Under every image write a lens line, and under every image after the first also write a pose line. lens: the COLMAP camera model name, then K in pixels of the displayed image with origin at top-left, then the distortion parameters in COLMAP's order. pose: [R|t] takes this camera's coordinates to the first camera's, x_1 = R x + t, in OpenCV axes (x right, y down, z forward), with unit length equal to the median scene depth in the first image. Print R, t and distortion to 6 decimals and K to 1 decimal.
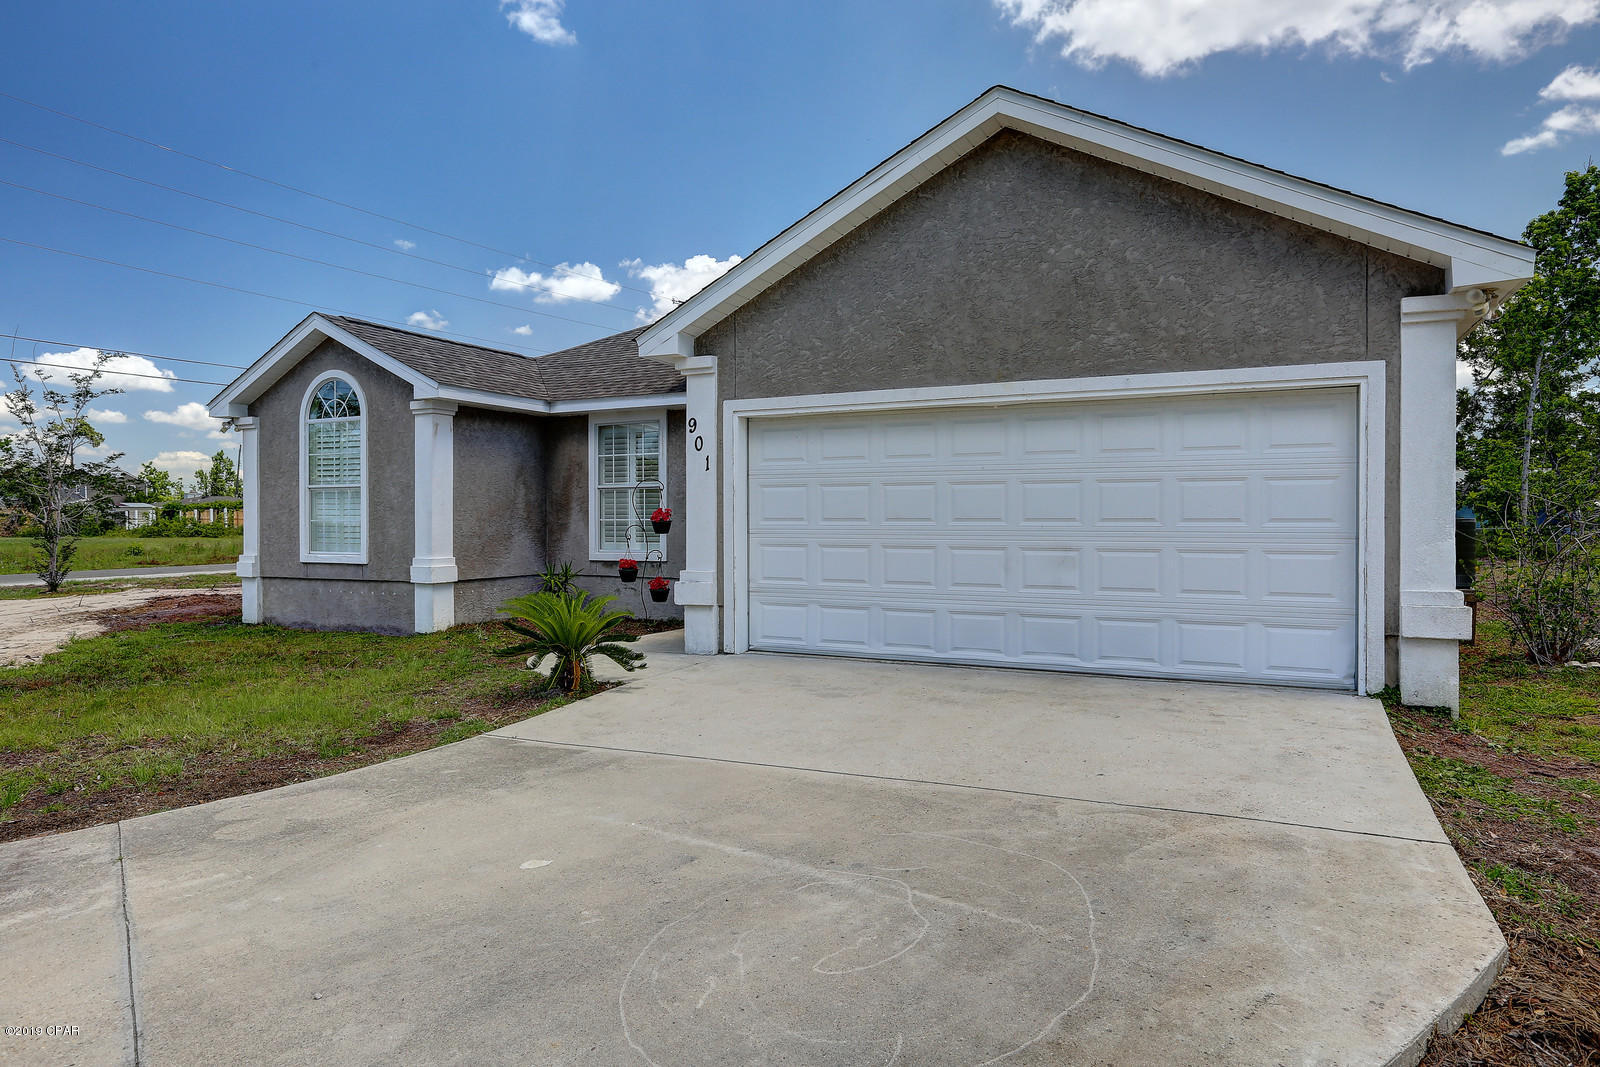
lens RADIAL K [[978.4, 0, 802.9], [0, 978.4, 528.7], [0, 0, 1]] dist [-0.023277, -0.000191]
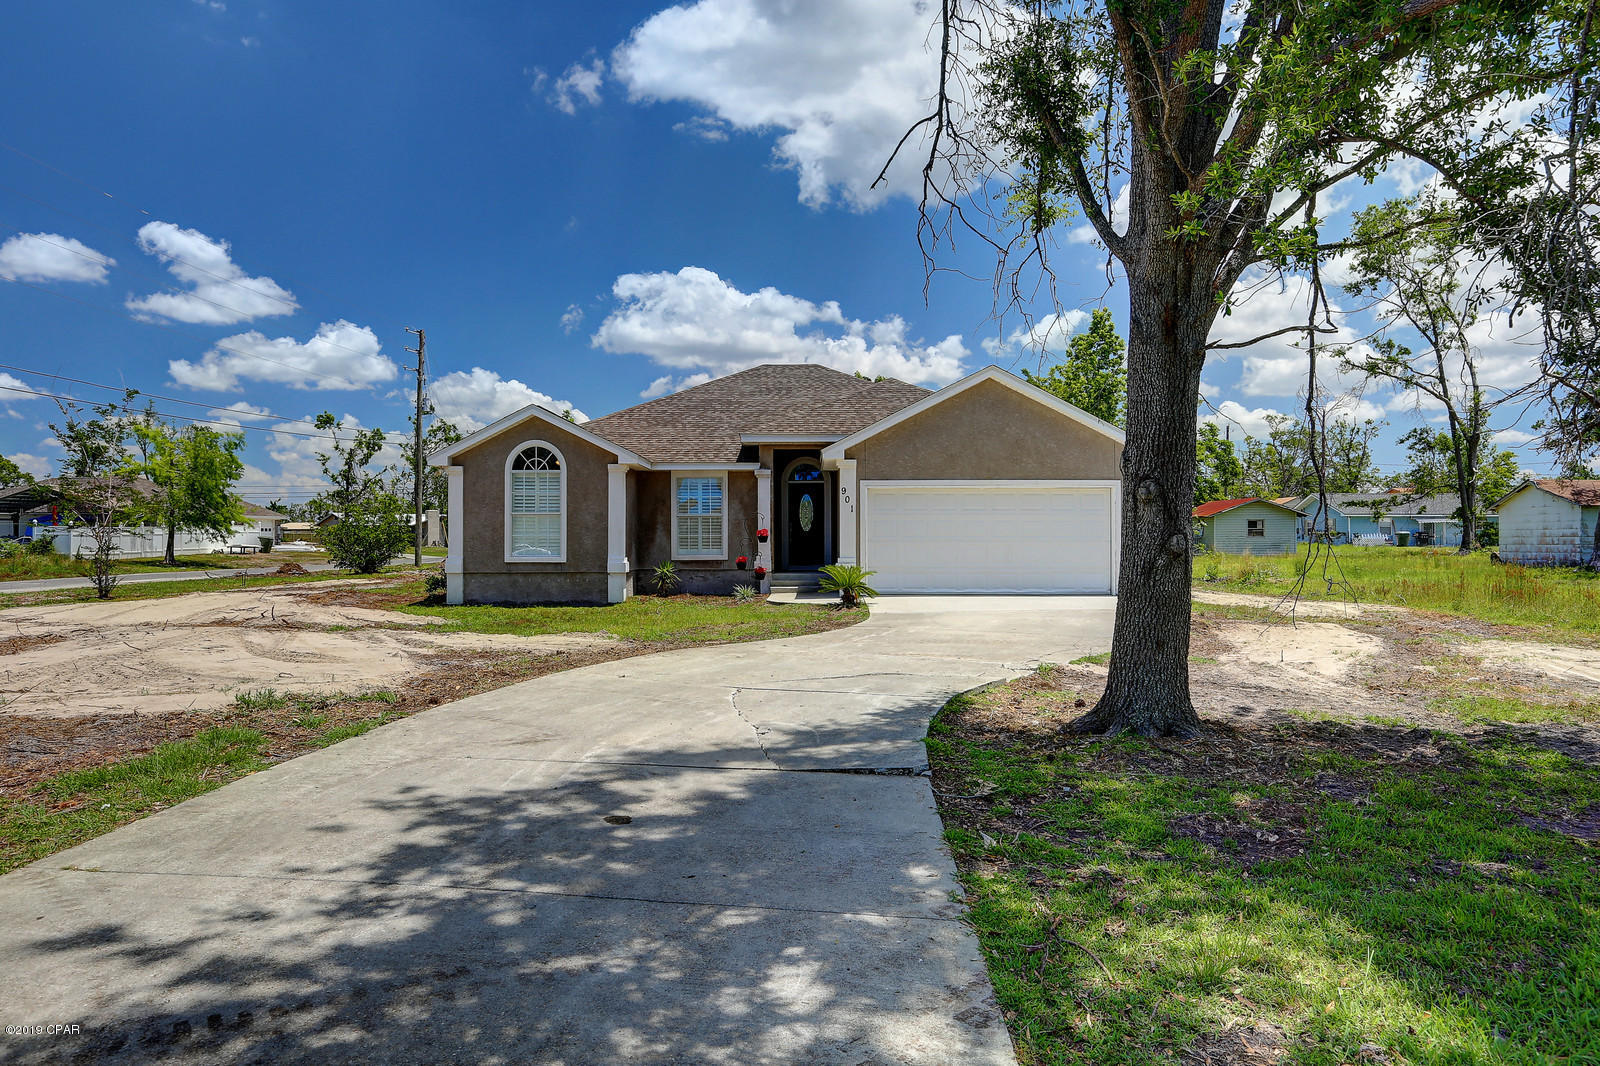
lens RADIAL K [[1082.3, 0, 809.1], [0, 1082.3, 533.0], [0, 0, 1]] dist [-0.006207, 0.007689]
pose [[0.895092, 0.003683, 0.445866, -1.254432], [0.003760, 0.999868, -0.015807, 0.024769], [-0.445865, 0.015825, 0.894960, -1.107185]]
